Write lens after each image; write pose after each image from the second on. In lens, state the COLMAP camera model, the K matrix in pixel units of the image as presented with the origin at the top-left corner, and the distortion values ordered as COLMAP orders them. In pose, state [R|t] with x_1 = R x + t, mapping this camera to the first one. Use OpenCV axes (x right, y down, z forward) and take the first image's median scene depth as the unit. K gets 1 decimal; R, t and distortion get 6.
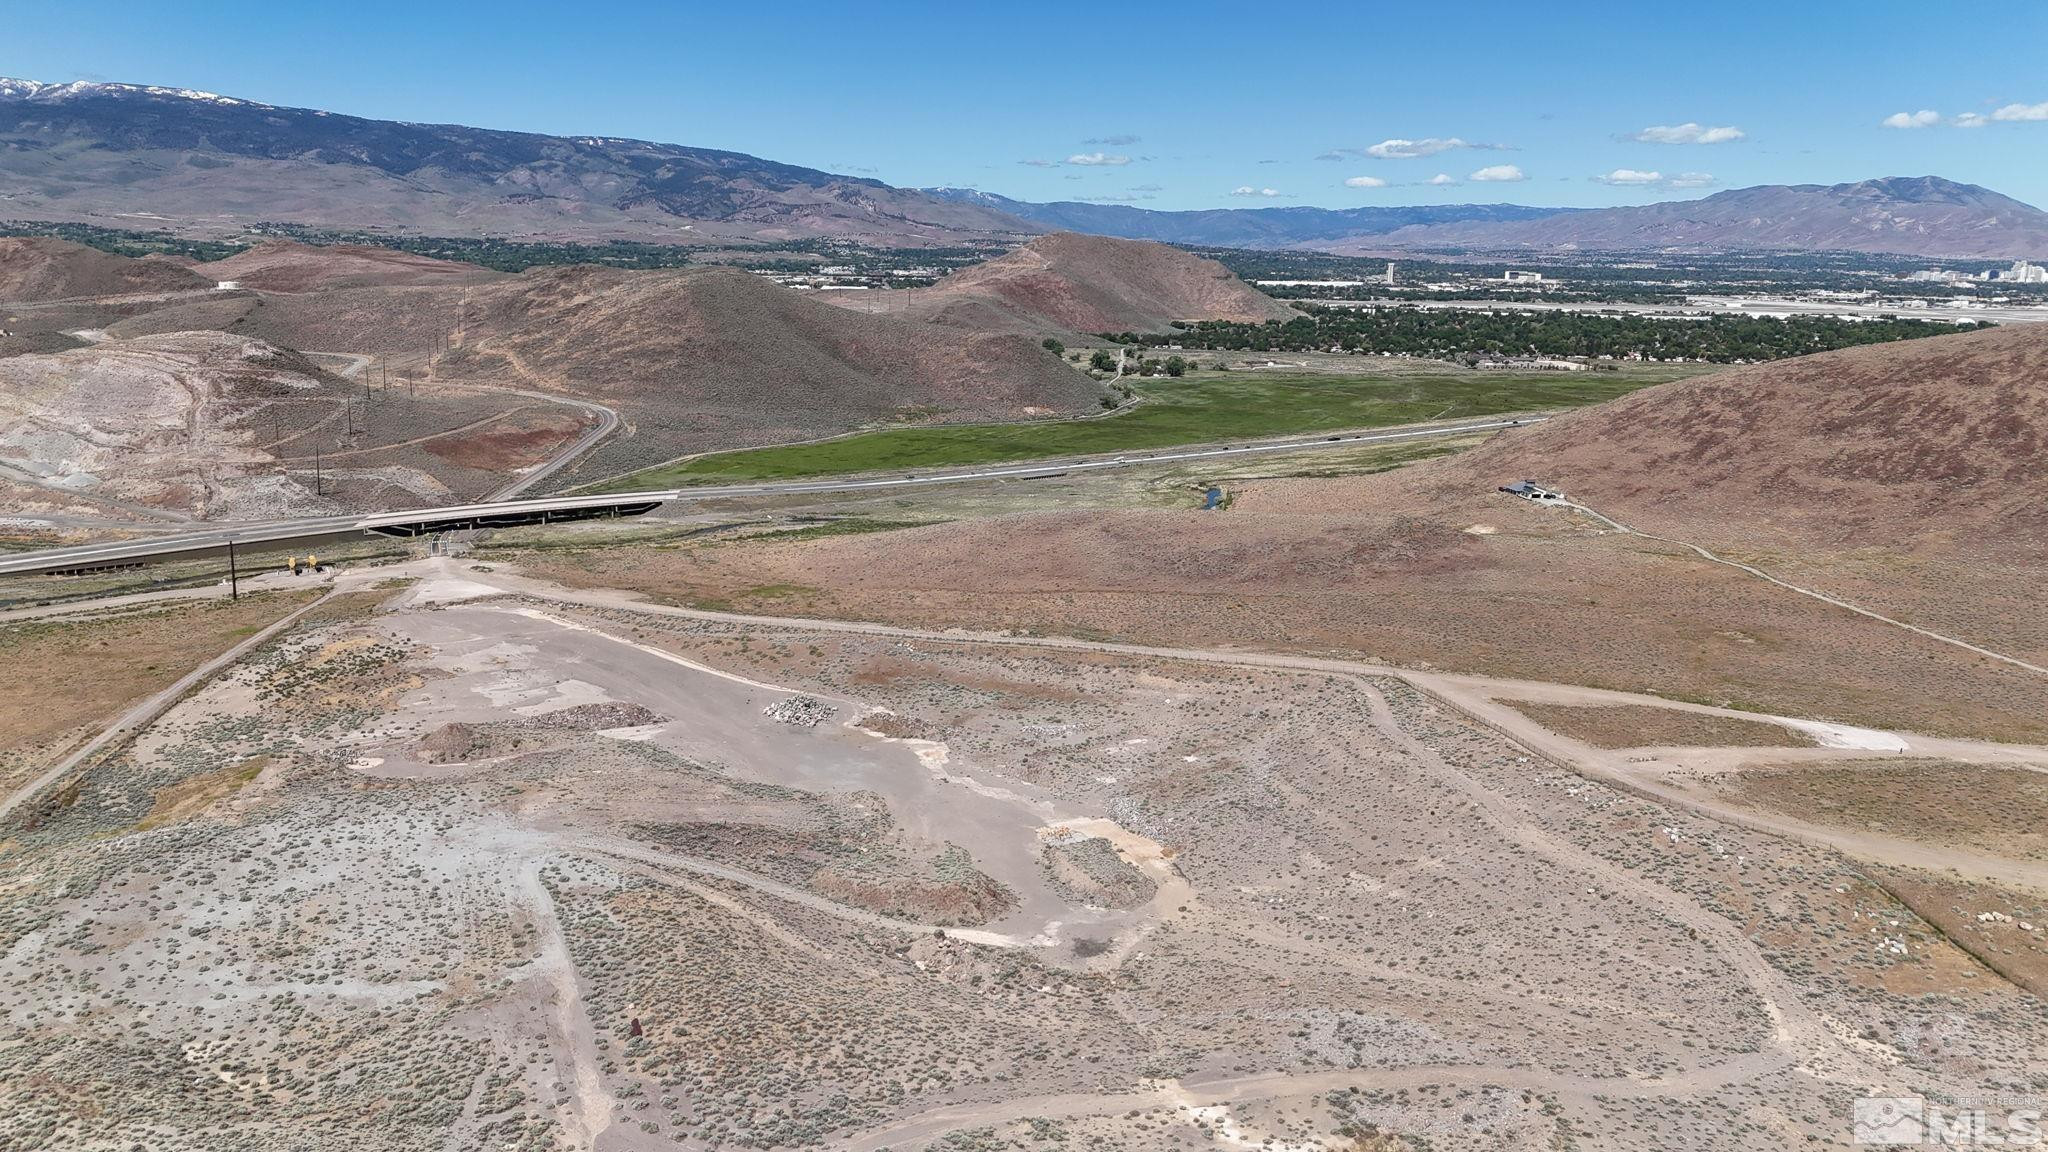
lens RADIAL K [[1496.7, 0, 1024.0], [0, 1496.7, 576.0], [0, 0, 1]] dist [0.073247, -0.060464]
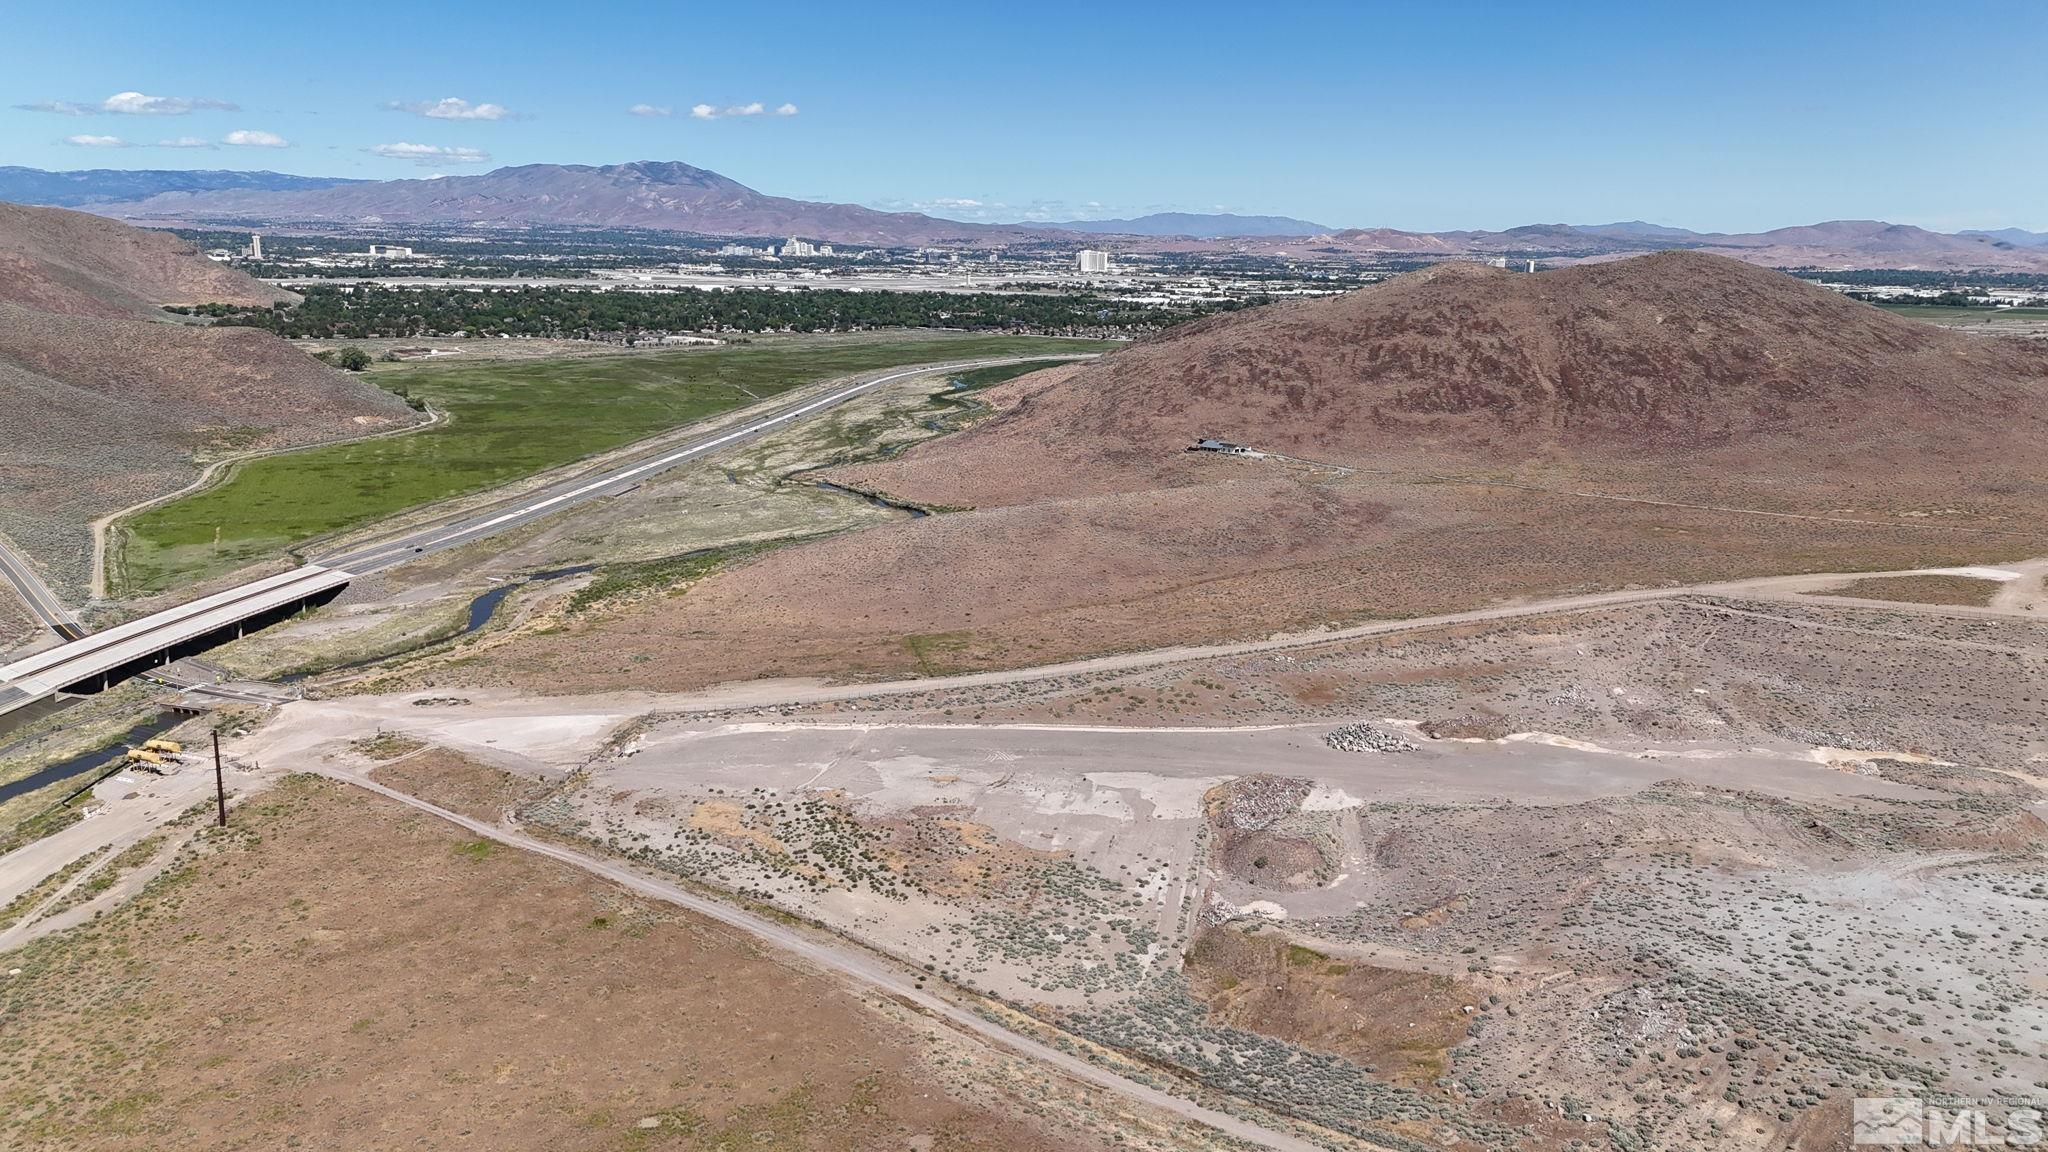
lens RADIAL K [[1496.7, 0, 1024.0], [0, 1496.7, 576.0], [0, 0, 1]] dist [0.073247, -0.060464]
pose [[0.727221, -0.155299, 0.668605, -0.317564], [0.144099, 0.986904, 0.072499, -0.036666], [-0.671108, 0.043622, 0.740075, 0.154904]]
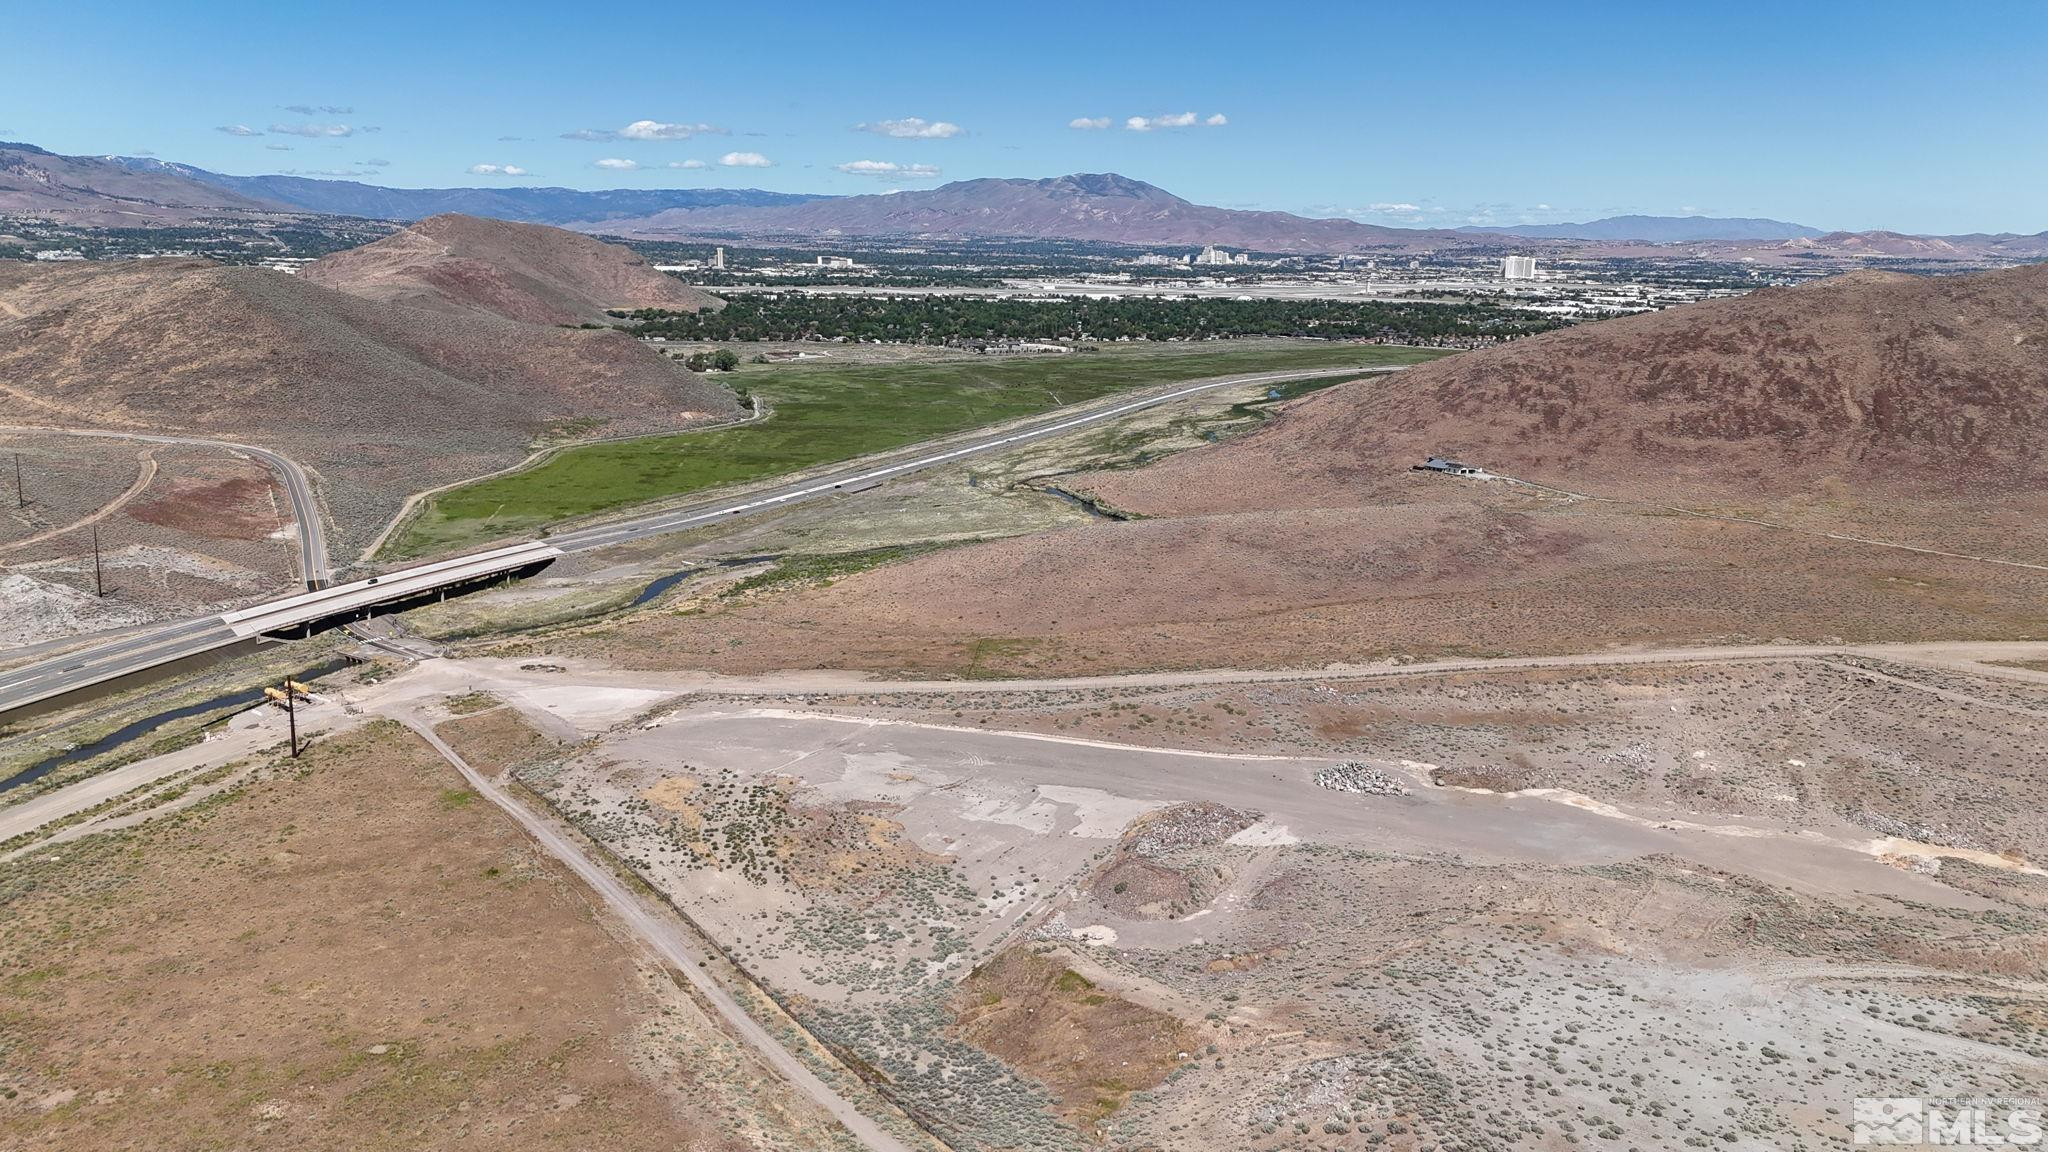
lens RADIAL K [[1496.7, 0, 1024.0], [0, 1496.7, 576.0], [0, 0, 1]] dist [0.073247, -0.060464]
pose [[0.887865, -0.104307, 0.448124, -0.246476], [0.099575, 0.994443, 0.034182, -0.026325], [-0.449199, 0.014273, 0.893318, 0.101779]]
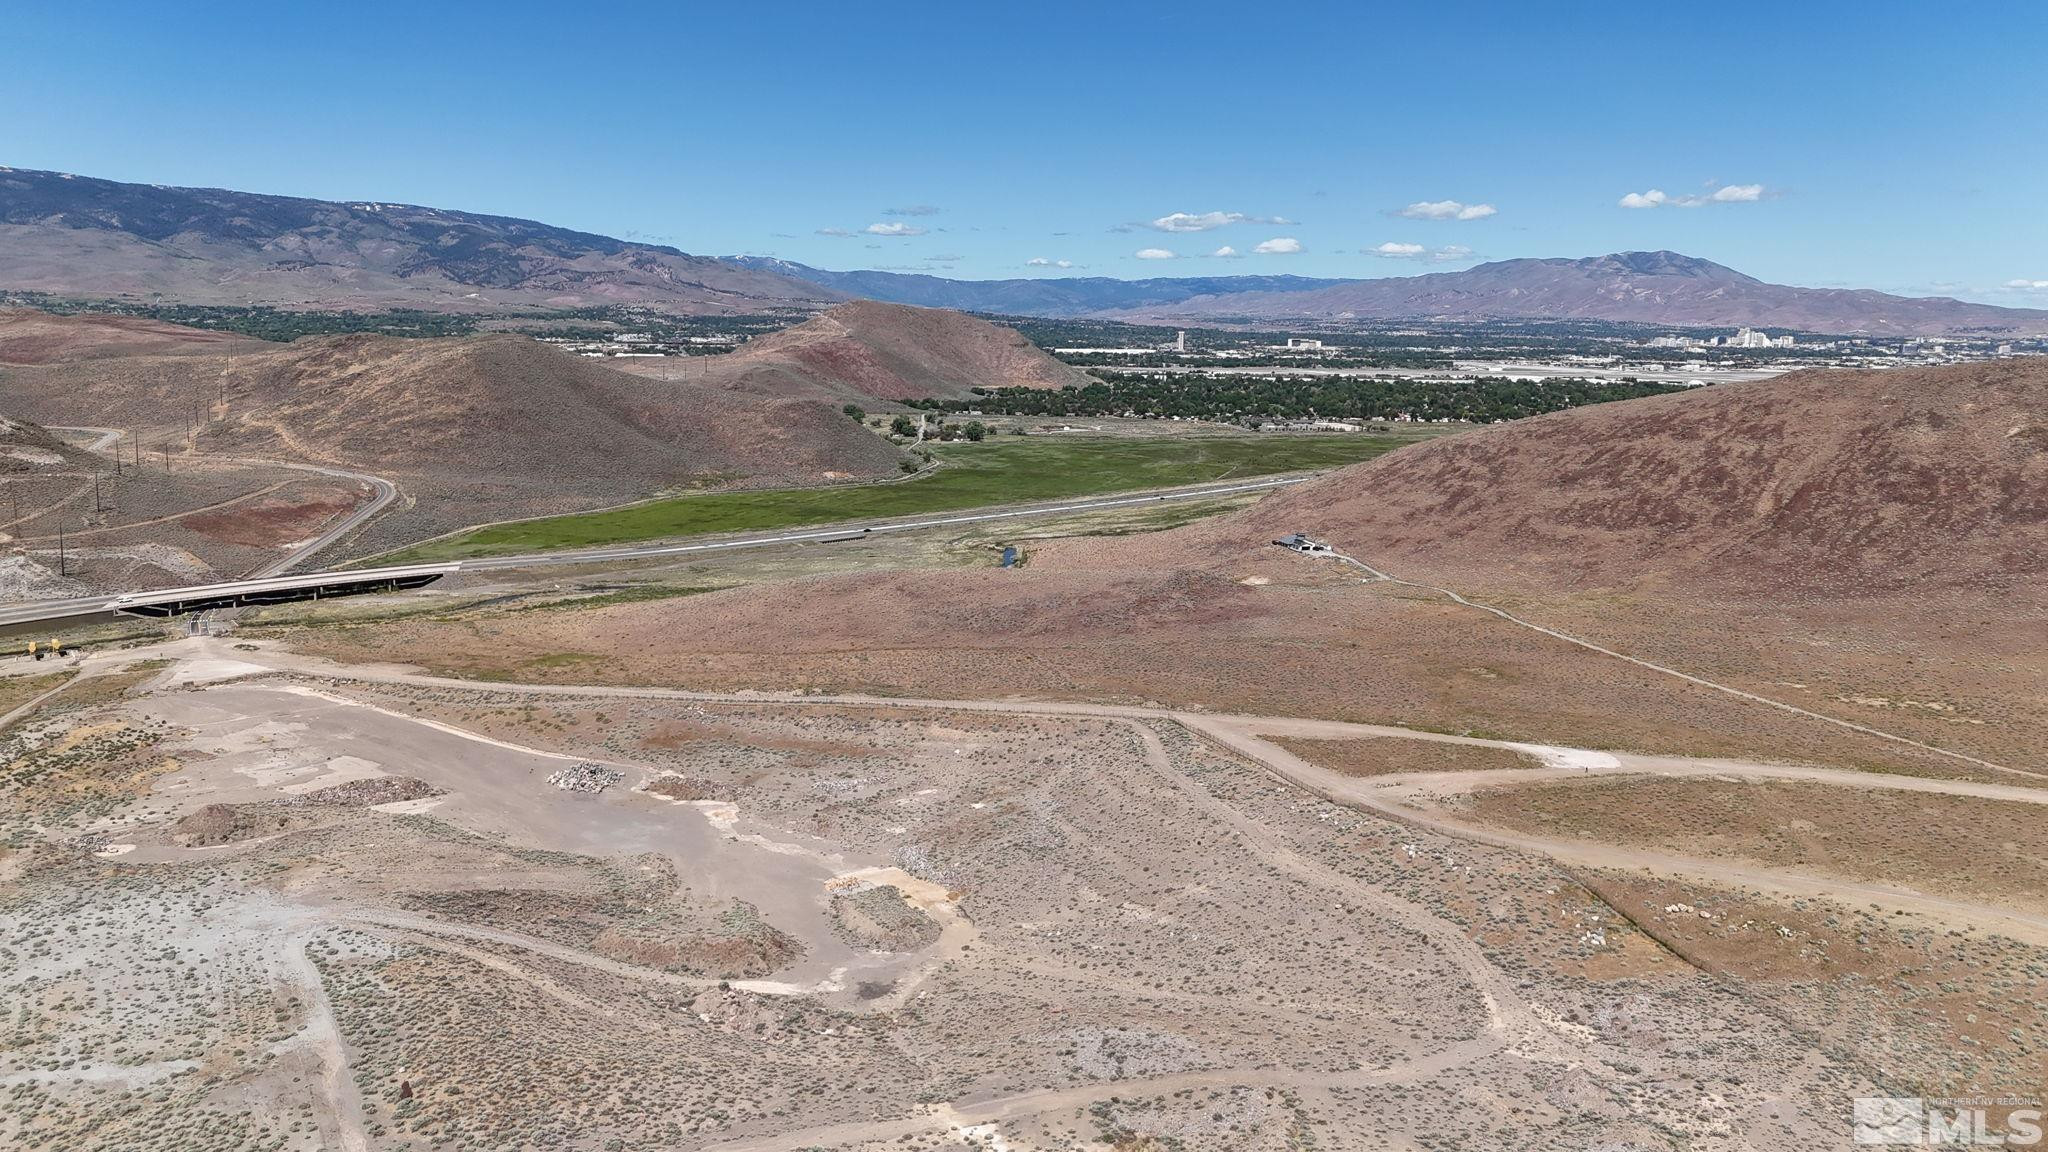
lens RADIAL K [[1496.7, 0, 1024.0], [0, 1496.7, 576.0], [0, 0, 1]] dist [0.073247, -0.060464]
pose [[0.991657, -0.024281, 0.126596, 0.007030], [0.029751, 0.998696, -0.041495, 0.003417], [-0.125423, 0.044915, 0.991086, -0.014563]]
